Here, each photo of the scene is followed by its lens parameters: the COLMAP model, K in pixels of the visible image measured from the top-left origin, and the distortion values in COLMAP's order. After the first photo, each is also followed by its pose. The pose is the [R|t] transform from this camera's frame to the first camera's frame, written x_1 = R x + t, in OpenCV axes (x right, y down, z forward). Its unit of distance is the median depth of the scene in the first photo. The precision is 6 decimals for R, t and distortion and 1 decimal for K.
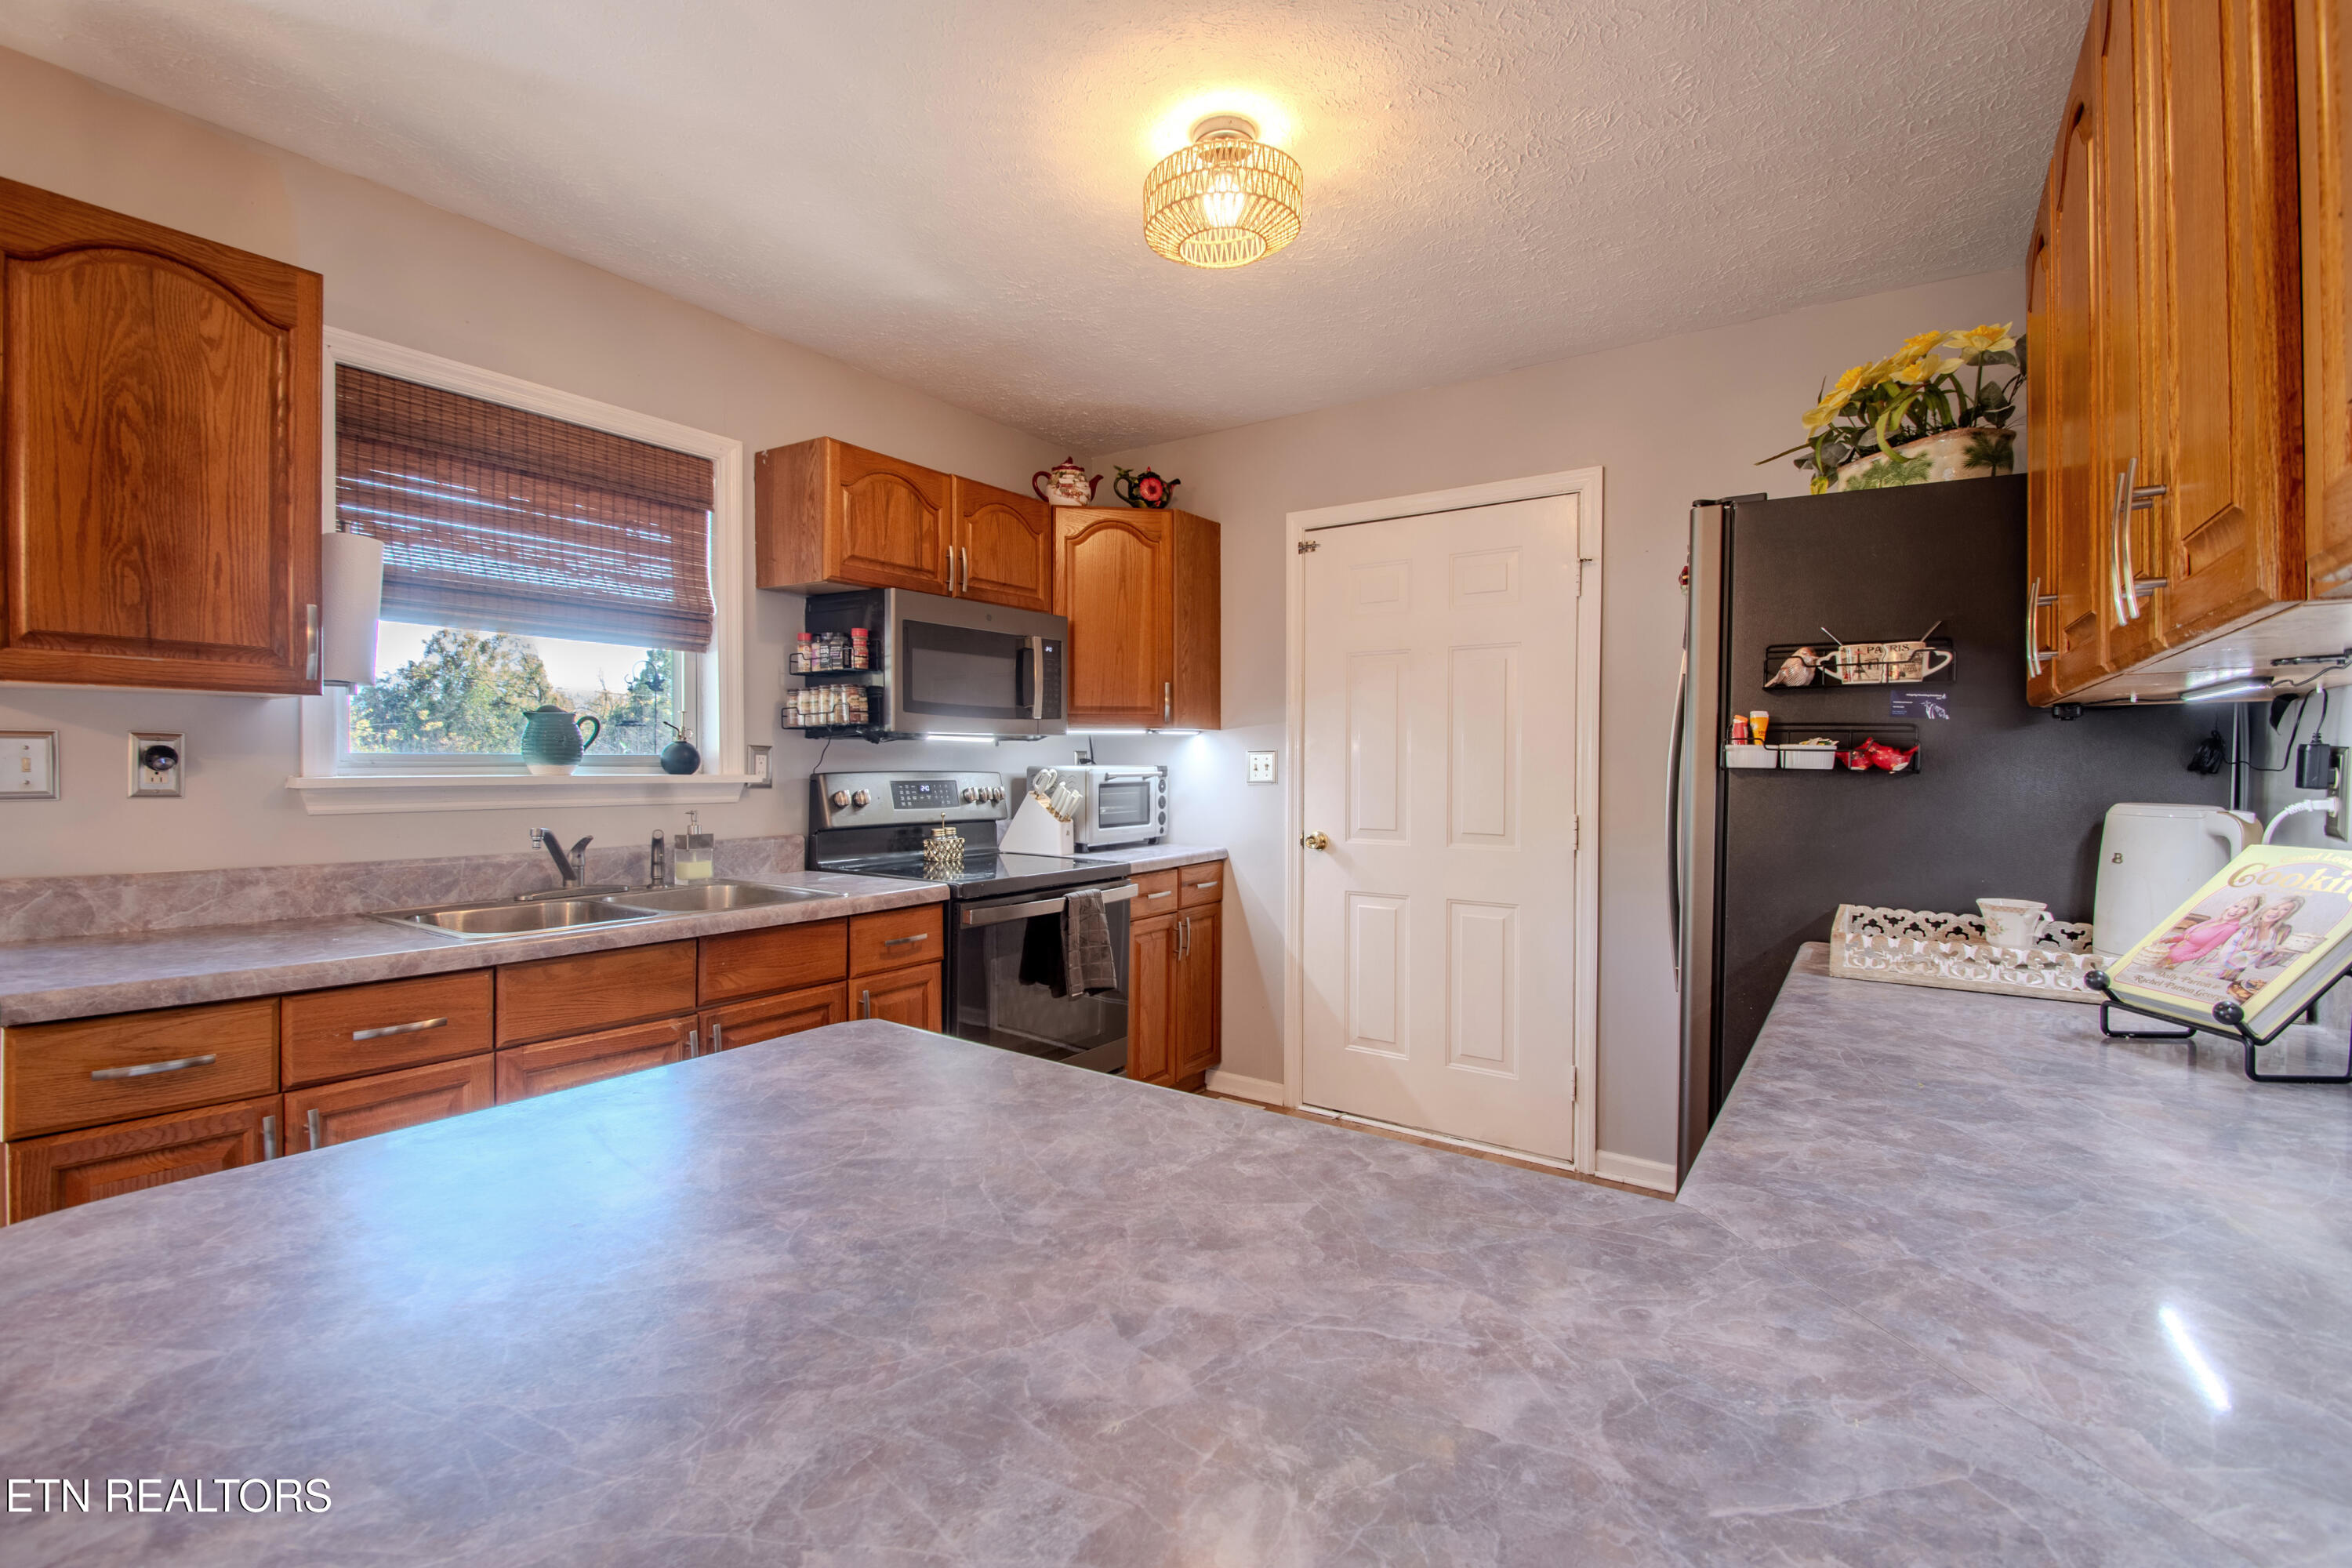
lens RADIAL K [[1038.4, 0, 1156.5], [0, 1038.4, 774.8], [0, 0, 1]] dist [0.020758, -0.028678]
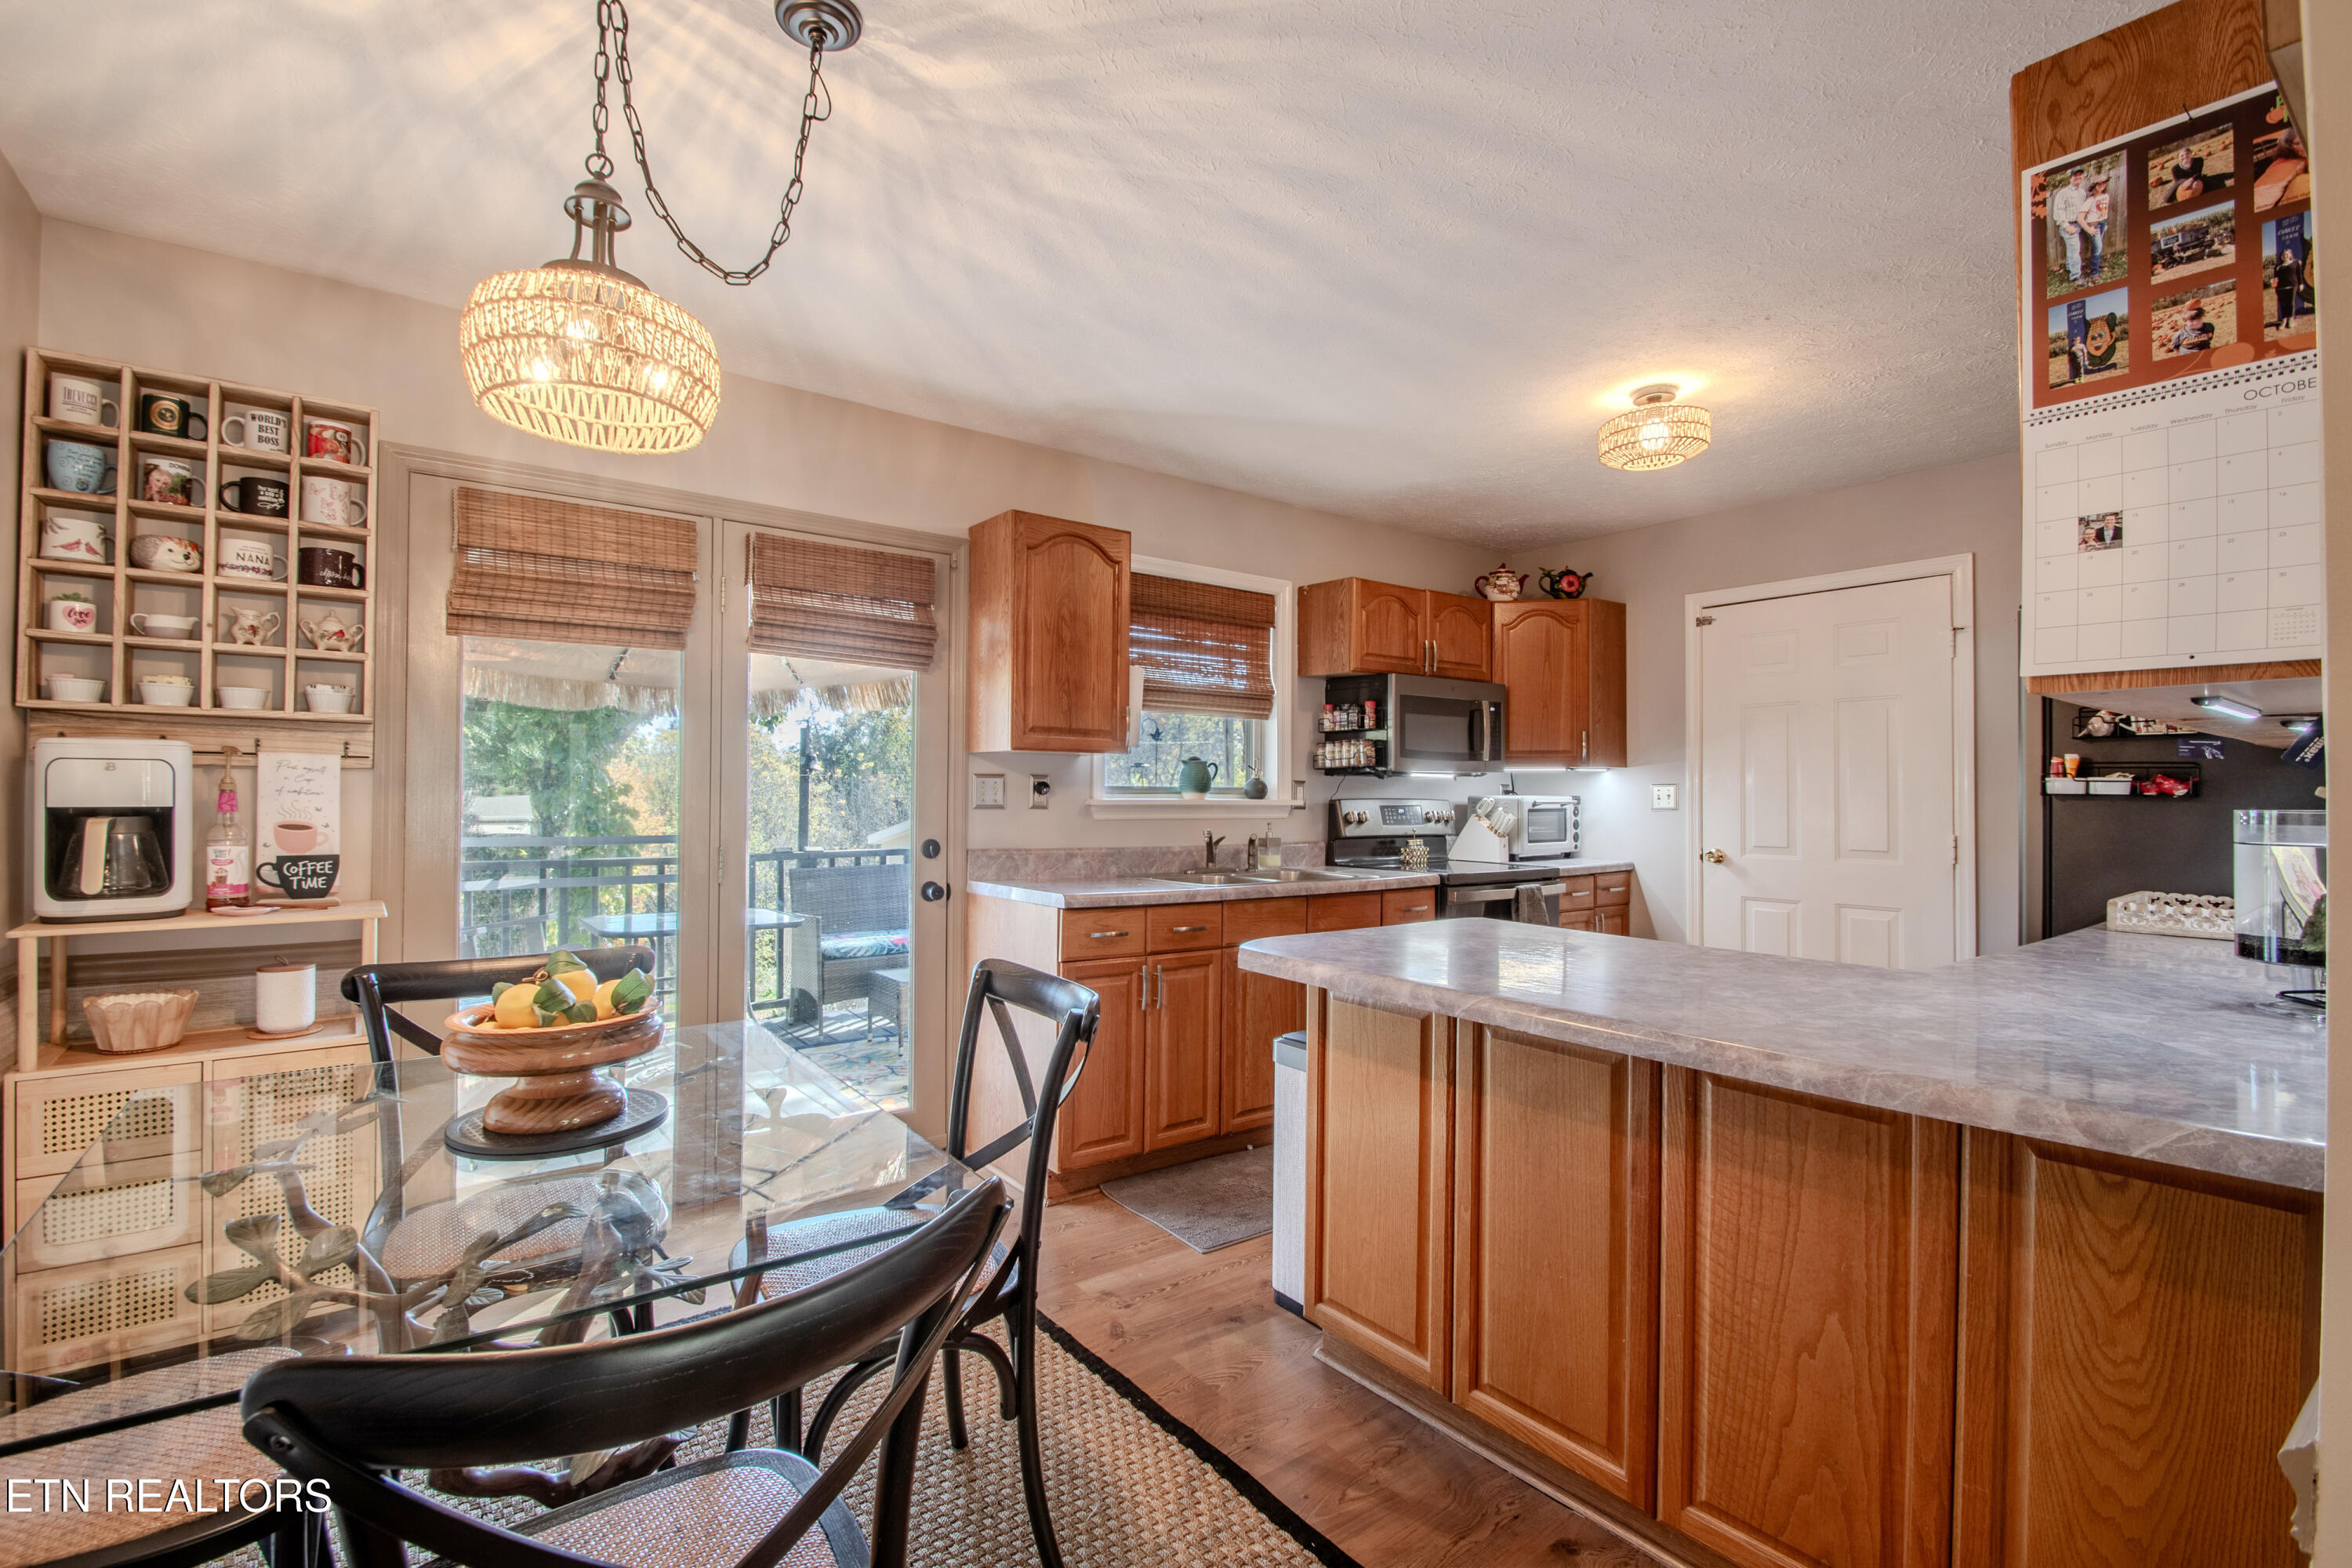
lens RADIAL K [[1040.0, 0, 1148.4], [0, 1040.0, 781.8], [0, 0, 1]] dist [0.008241, -0.016330]
pose [[0.946647, -0.002894, -0.322258, -0.103375], [-0.005874, 0.999639, -0.026233, 0.013862], [0.322217, 0.026726, 0.946288, -0.483422]]
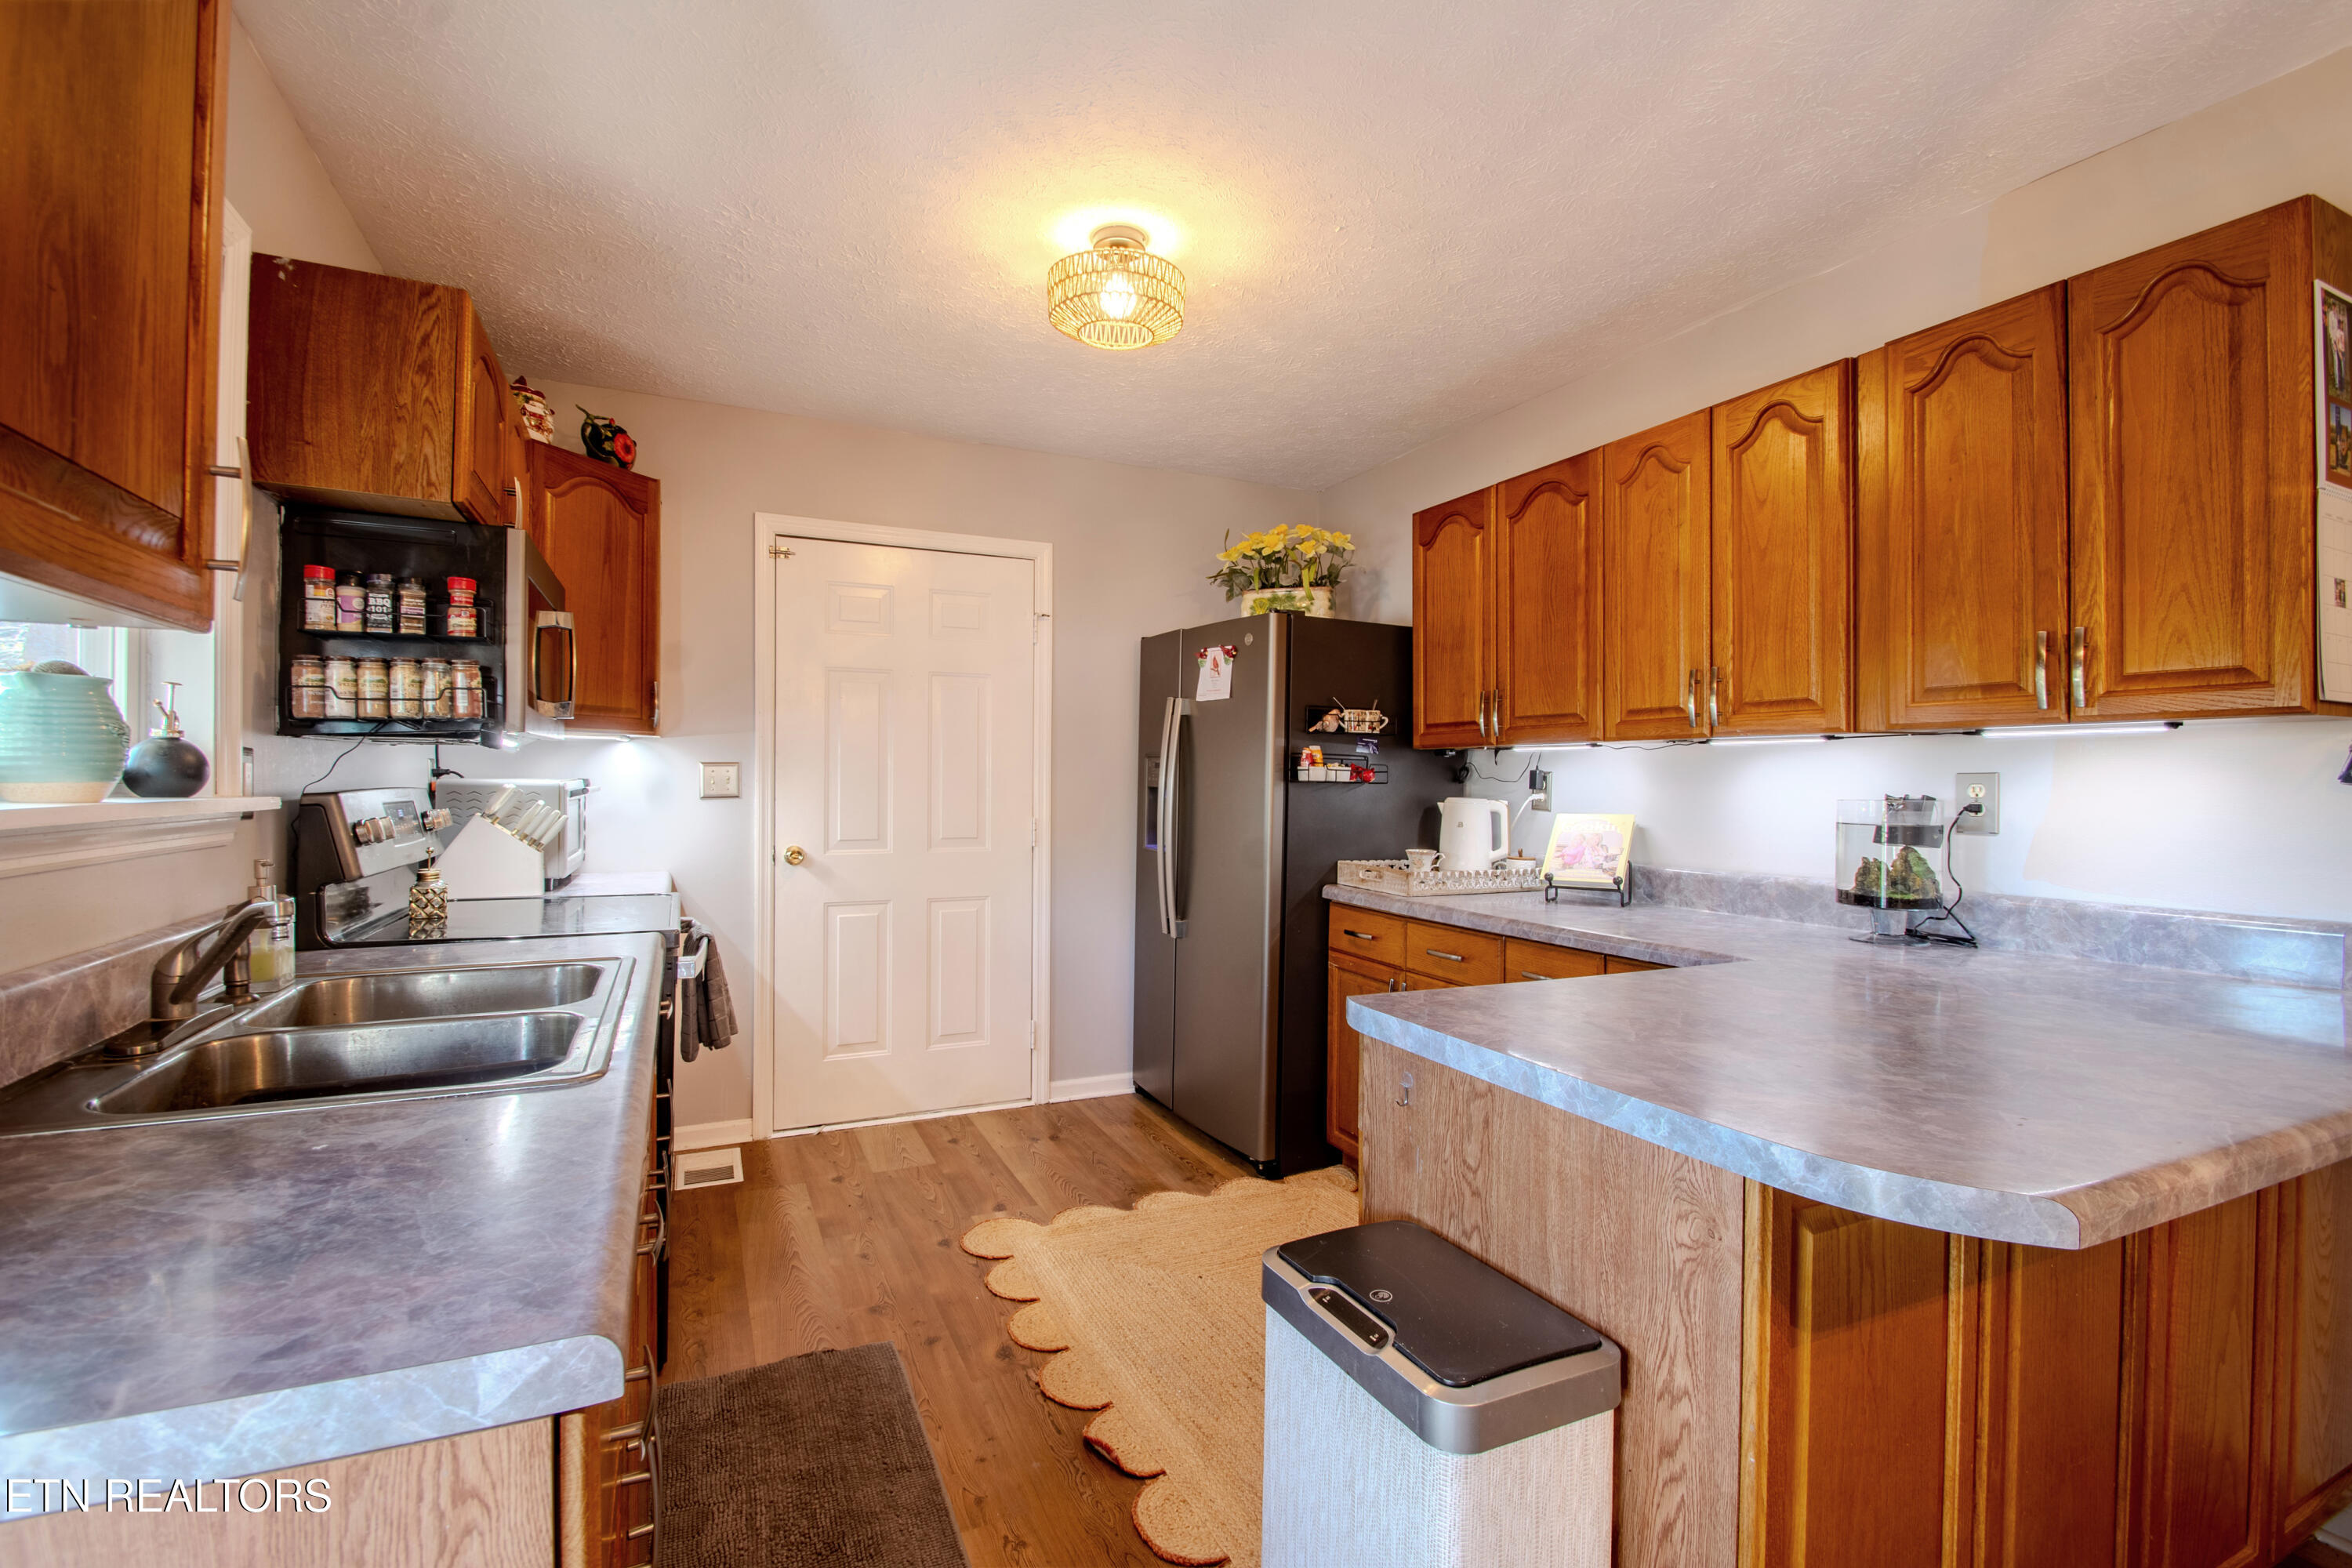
lens RADIAL K [[1040.0, 0, 1148.4], [0, 1040.0, 781.8], [0, 0, 1]] dist [0.008241, -0.016330]
pose [[0.509238, -0.004318, 0.860615, -0.619836], [0.006739, 0.999977, 0.001029, -0.005617], [-0.860600, 0.005275, 0.509255, 0.258568]]
